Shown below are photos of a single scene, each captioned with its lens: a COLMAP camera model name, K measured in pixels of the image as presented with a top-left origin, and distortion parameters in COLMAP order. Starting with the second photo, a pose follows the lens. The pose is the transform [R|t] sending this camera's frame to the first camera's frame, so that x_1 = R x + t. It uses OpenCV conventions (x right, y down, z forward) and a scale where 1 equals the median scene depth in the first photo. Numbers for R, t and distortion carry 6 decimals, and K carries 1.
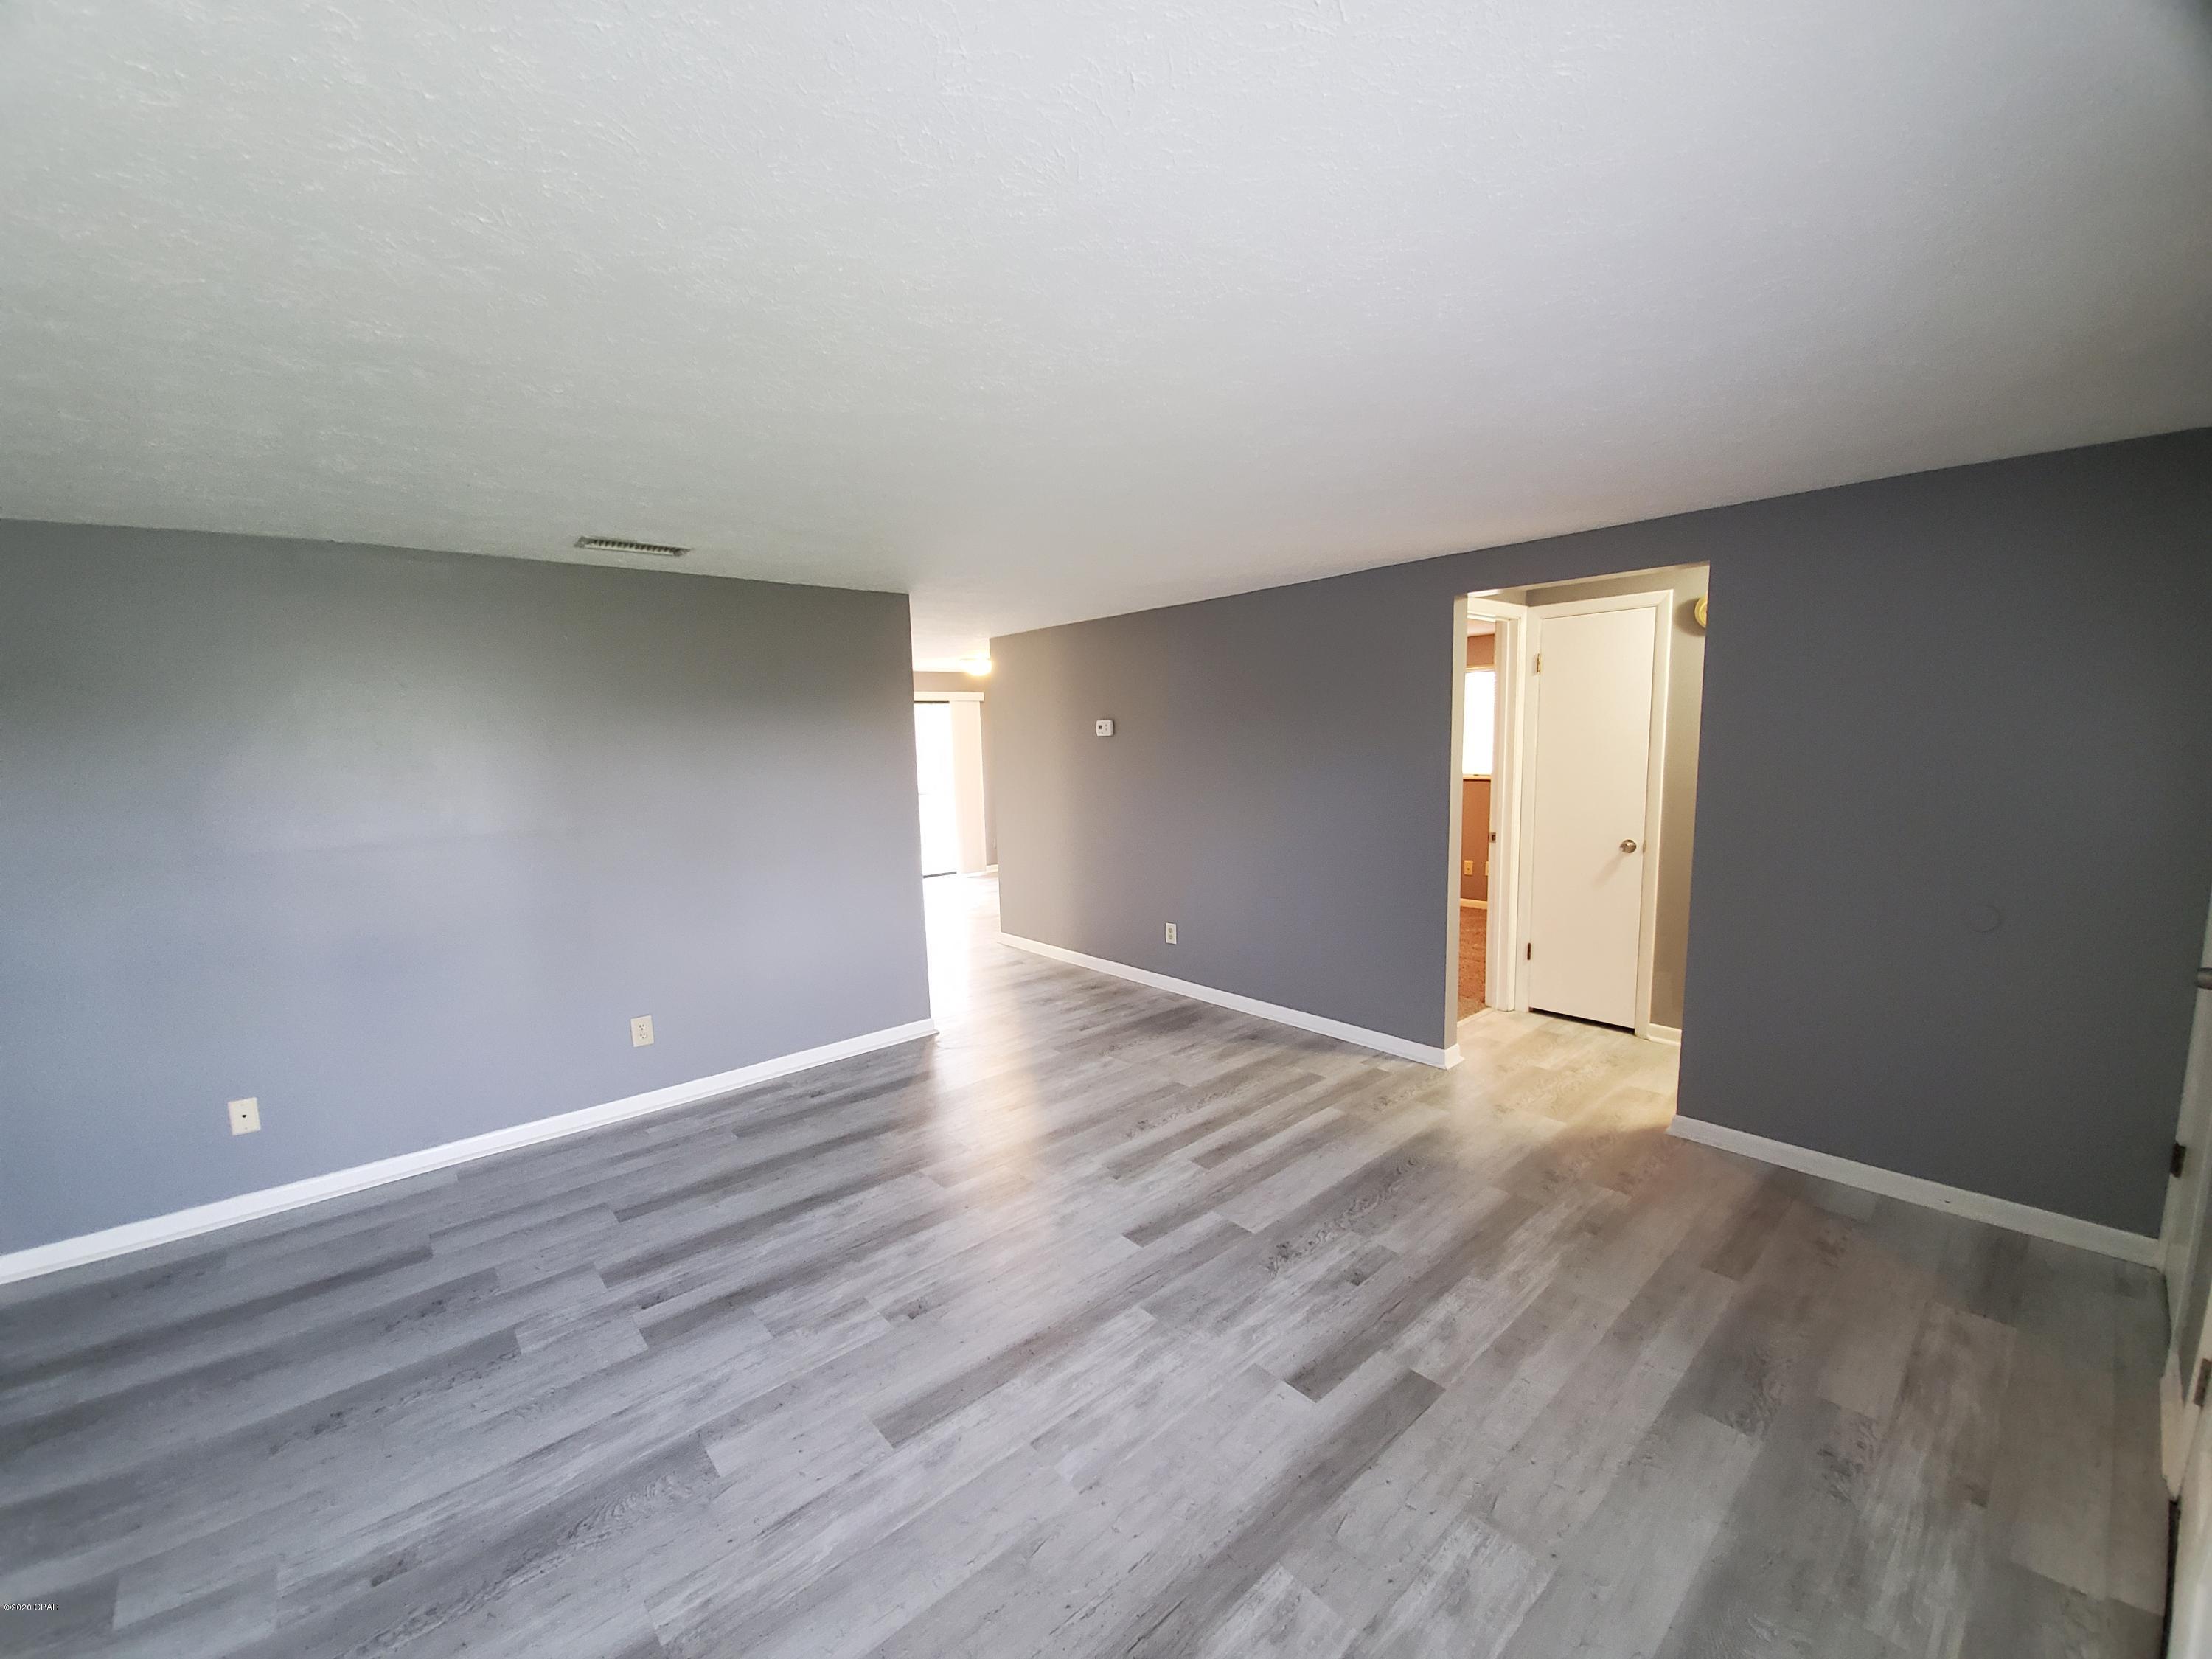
lens RADIAL K [[792.5, 0, 1112.6], [0, 792.5, 835.7], [0, 0, 1]] dist [-0.034474, -0.000008]
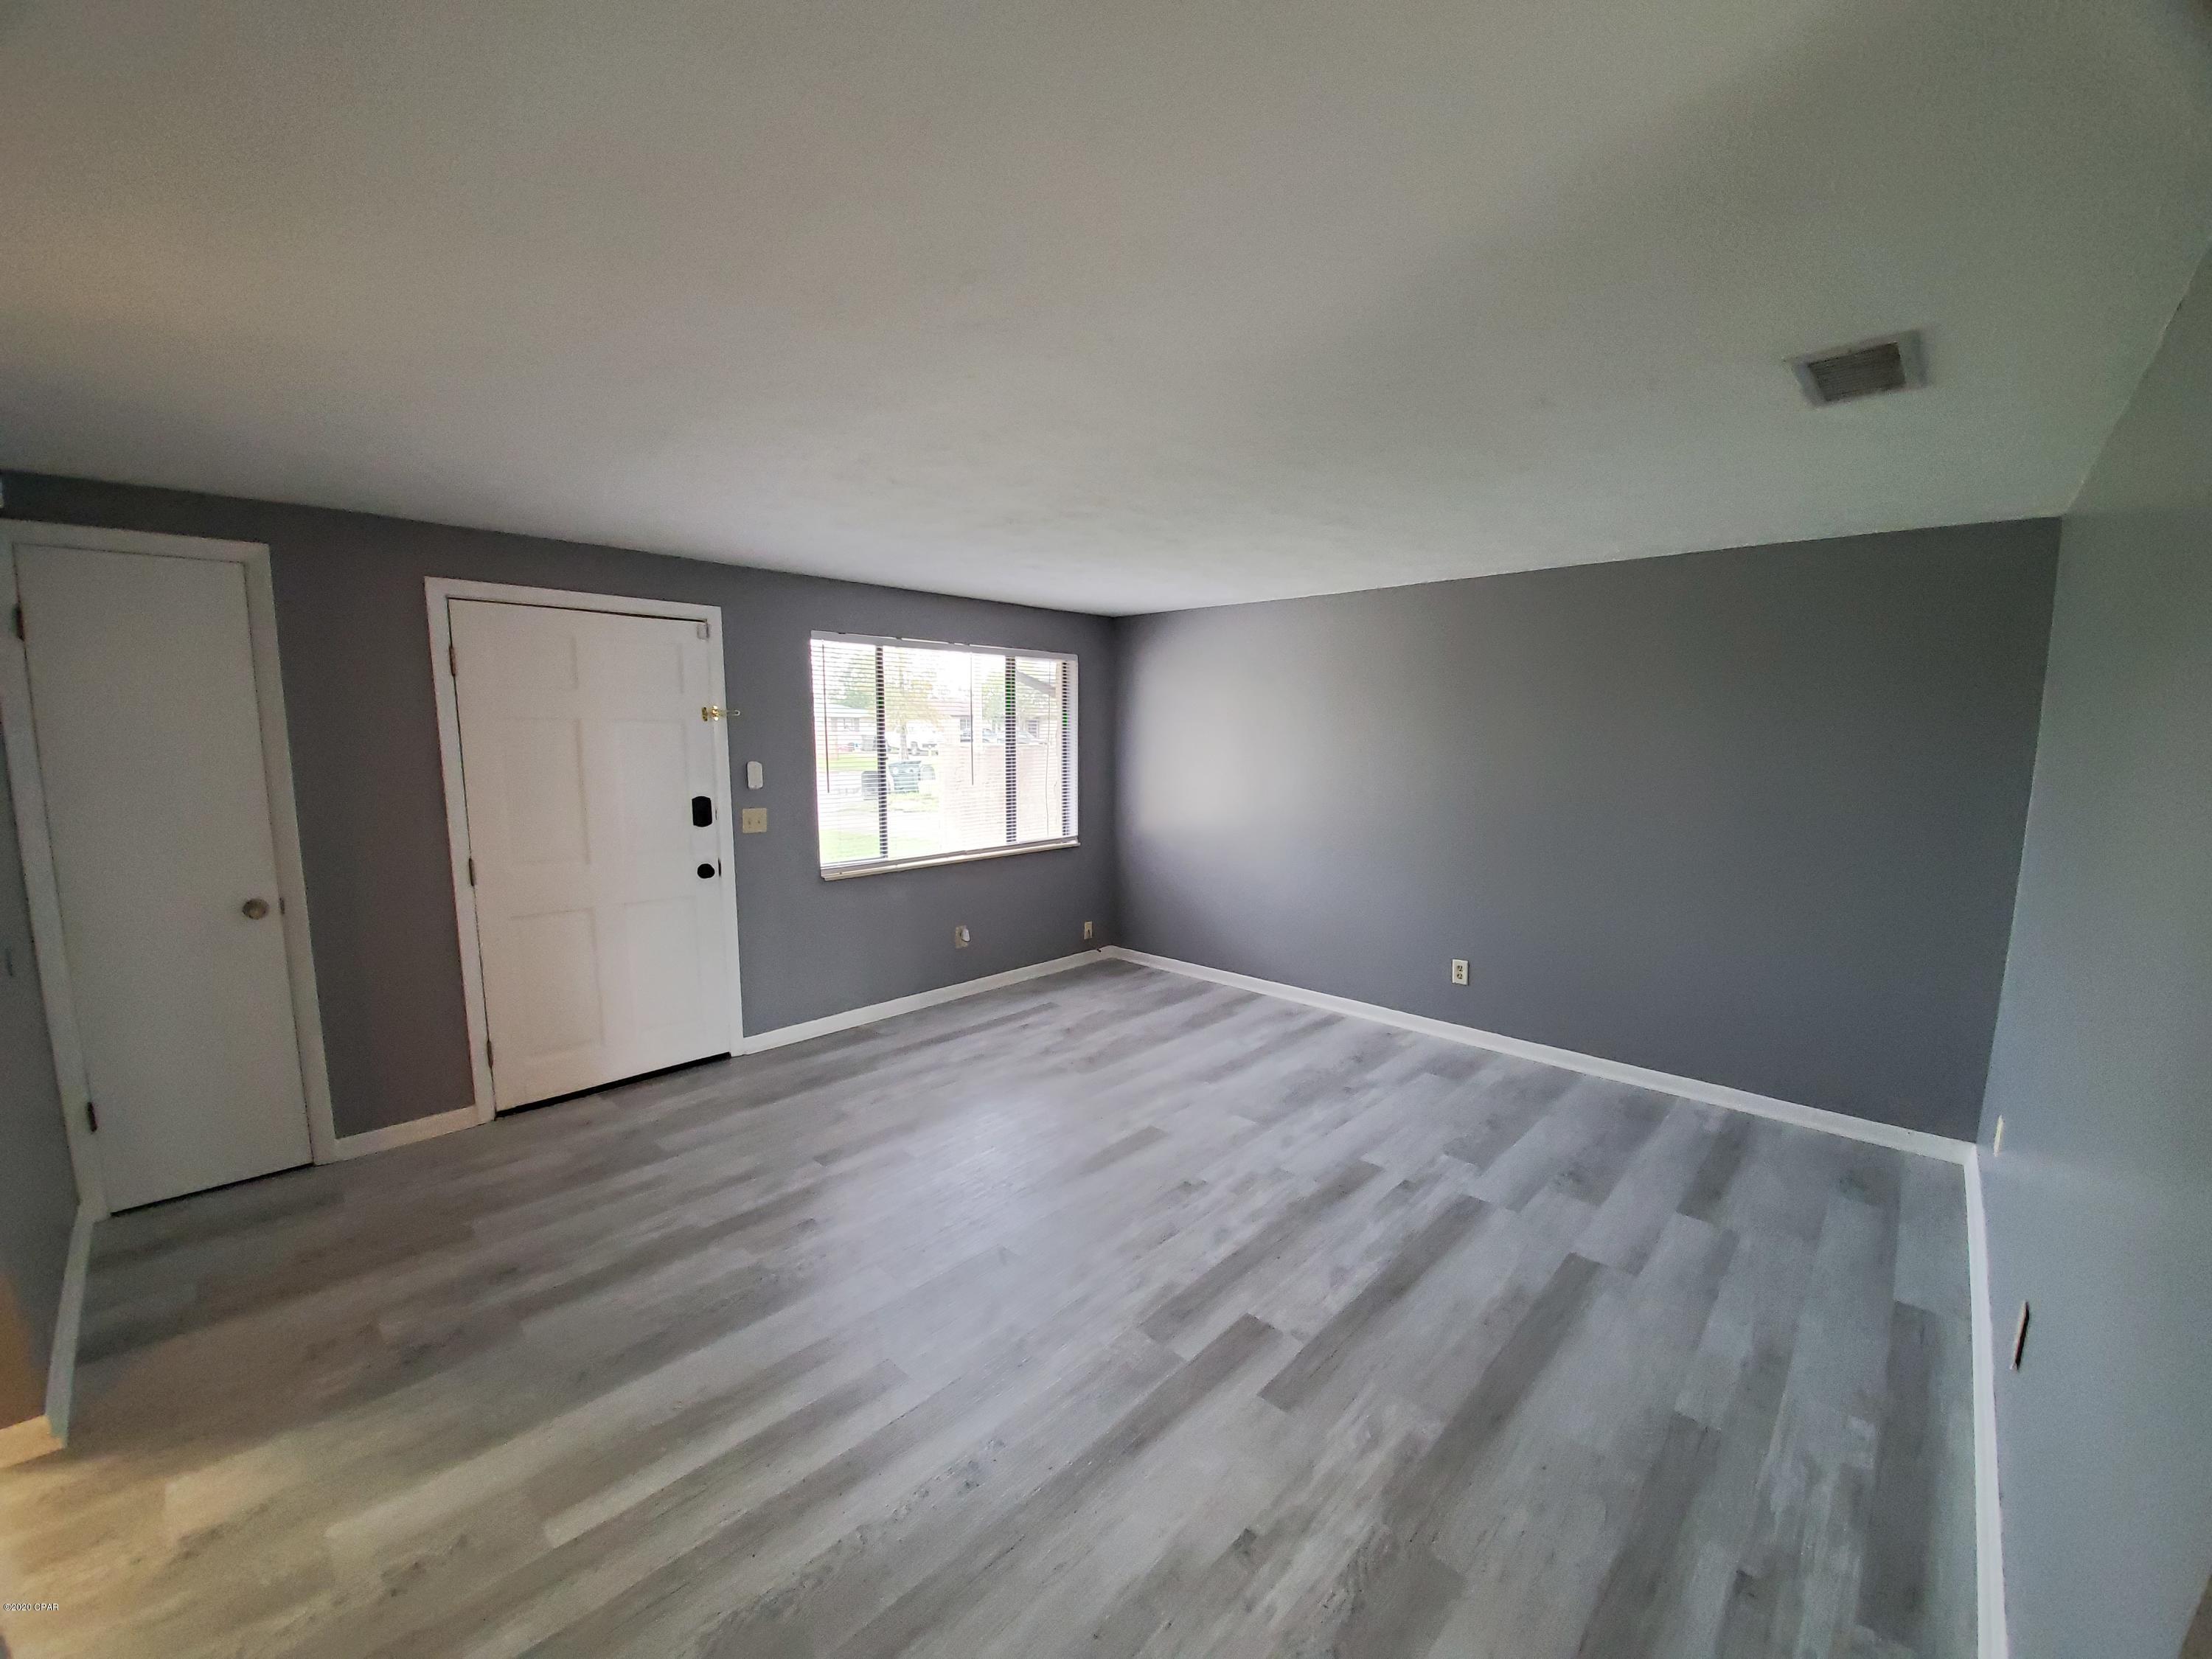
lens RADIAL K [[792.5, 0, 1112.6], [0, 792.5, 835.7], [0, 0, 1]] dist [-0.034474, -0.000008]
pose [[-0.994510, 0.028960, -0.100558, -0.022529], [0.002532, 0.967323, 0.253535, -0.247785], [0.104615, 0.251889, -0.962085, 1.994765]]
